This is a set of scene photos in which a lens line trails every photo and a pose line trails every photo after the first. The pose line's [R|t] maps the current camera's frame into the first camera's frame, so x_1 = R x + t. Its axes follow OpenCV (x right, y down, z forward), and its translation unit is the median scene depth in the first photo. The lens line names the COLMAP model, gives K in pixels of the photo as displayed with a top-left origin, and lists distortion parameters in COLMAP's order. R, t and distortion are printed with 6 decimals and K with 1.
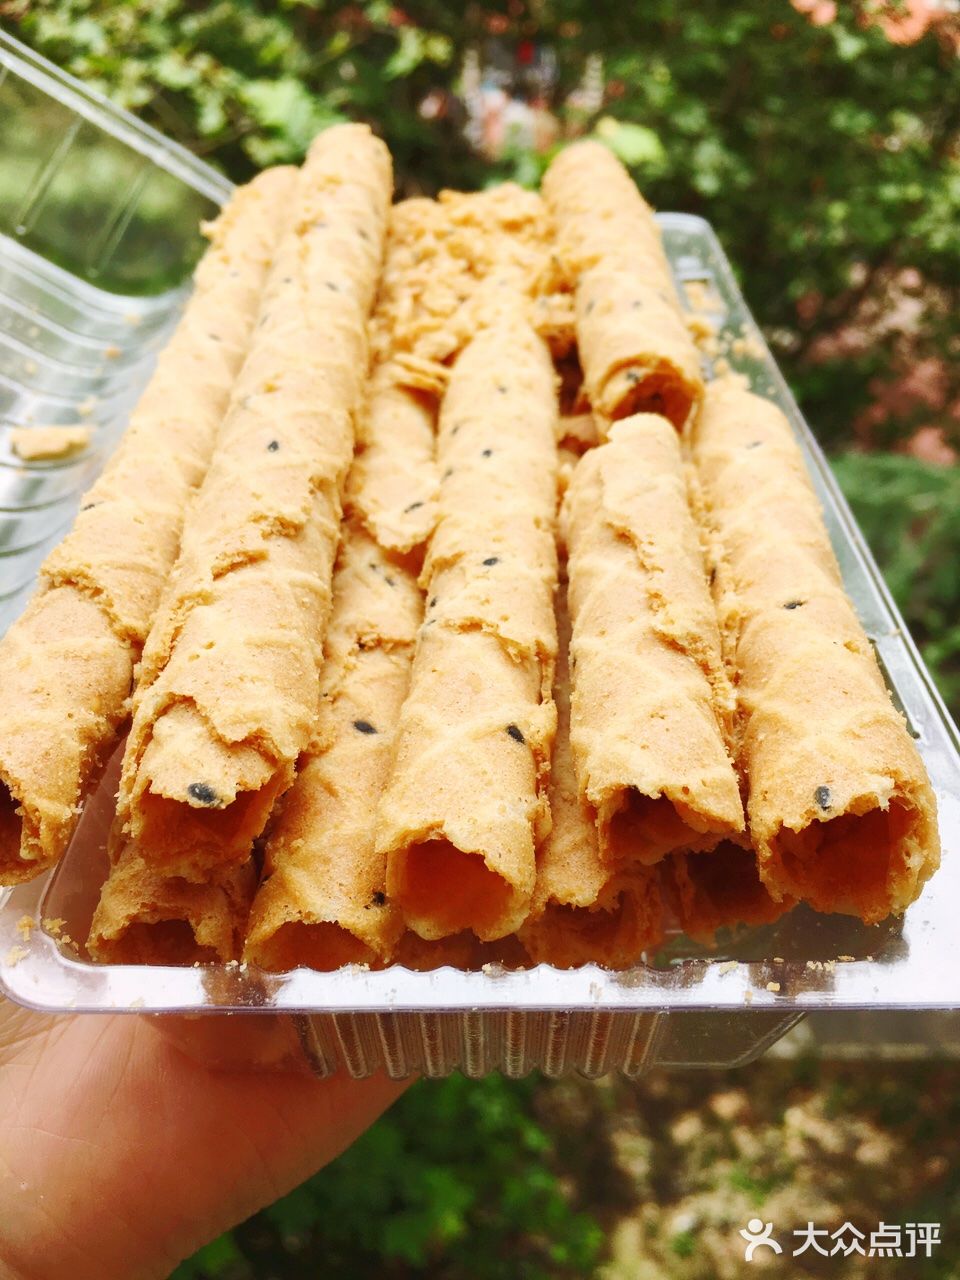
lens RADIAL K [[1107.3, 0, 480.0], [0, 1107.3, 640.0], [0, 0, 1]] dist [0.076319, -0.138547]
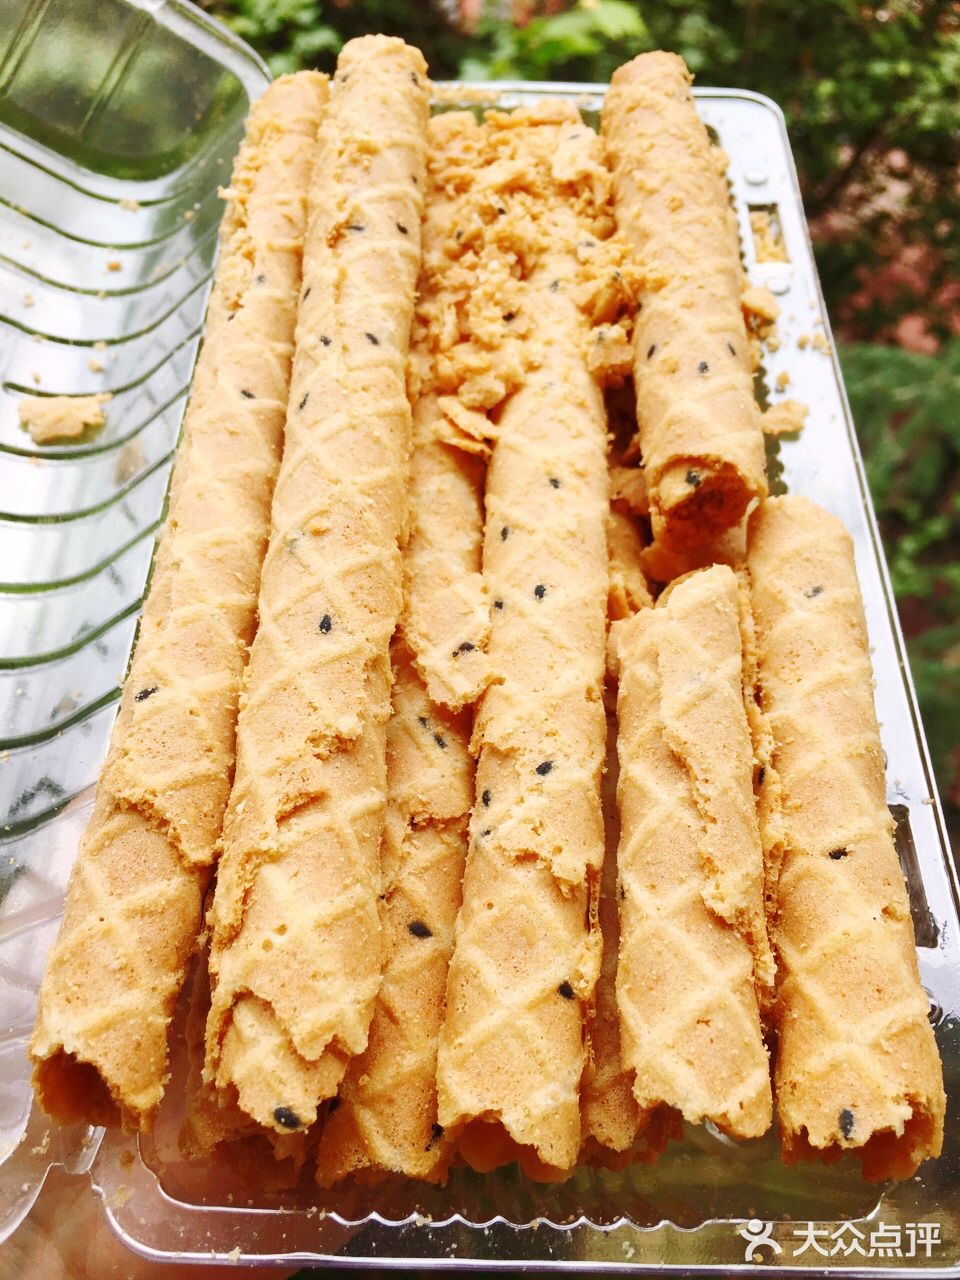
lens RADIAL K [[1107.3, 0, 480.0], [0, 1107.3, 640.0], [0, 0, 1]] dist [0.076319, -0.138547]
pose [[0.999443, 0.031122, 0.012068, -0.067786], [-0.033332, 0.949844, 0.310942, -0.517104], [-0.001786, -0.311171, 0.950352, 0.074880]]
